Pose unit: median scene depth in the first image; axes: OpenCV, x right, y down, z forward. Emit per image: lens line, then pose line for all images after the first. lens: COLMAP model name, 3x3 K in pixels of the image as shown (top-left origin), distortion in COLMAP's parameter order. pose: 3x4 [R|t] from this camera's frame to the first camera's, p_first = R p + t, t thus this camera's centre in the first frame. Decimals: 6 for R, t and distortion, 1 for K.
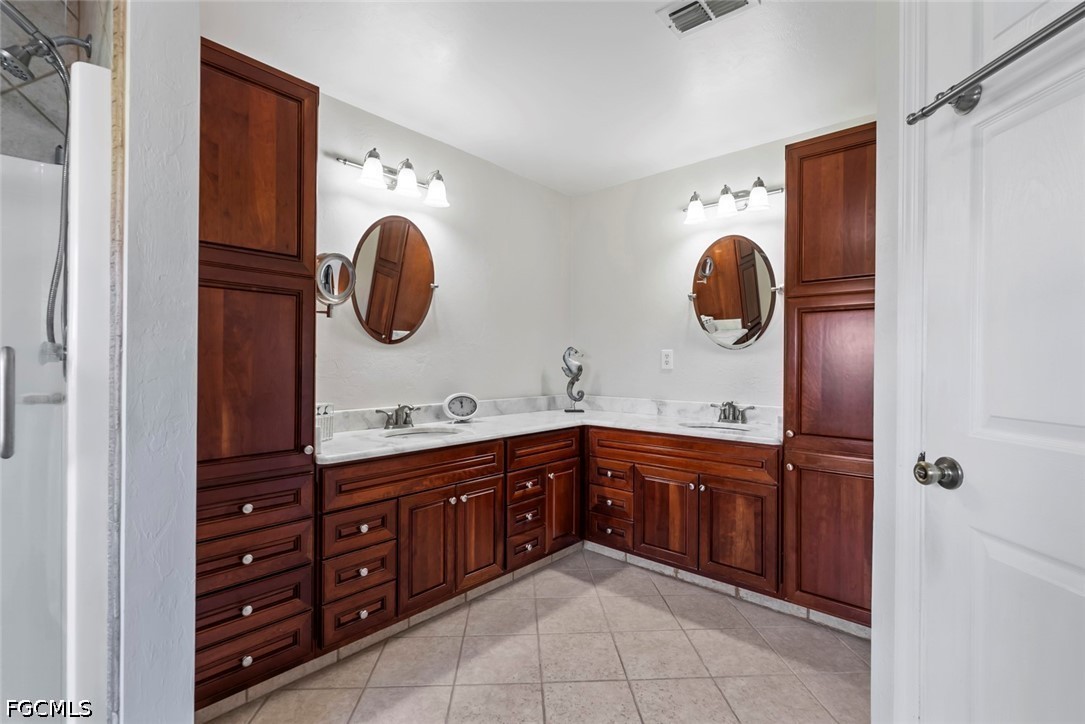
lens RADIAL K [[481.3, 0, 541.6], [0, 481.3, 366.4], [0, 0, 1]] dist [-0.001272, -0.000079]
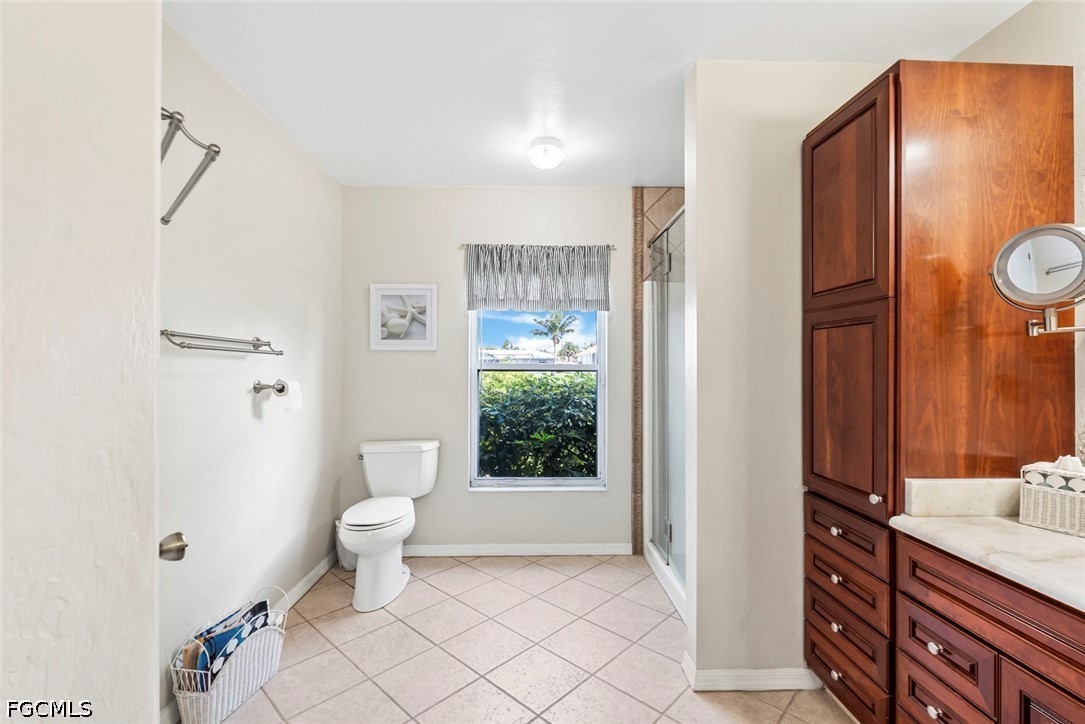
lens RADIAL K [[481.3, 0, 541.6], [0, 481.3, 366.4], [0, 0, 1]] dist [-0.001272, -0.000079]
pose [[-0.729912, -0.009021, -0.683482, 0.546059], [-0.014746, 0.999888, 0.002551, -0.057919], [0.683382, 0.011940, -0.729963, 1.223790]]
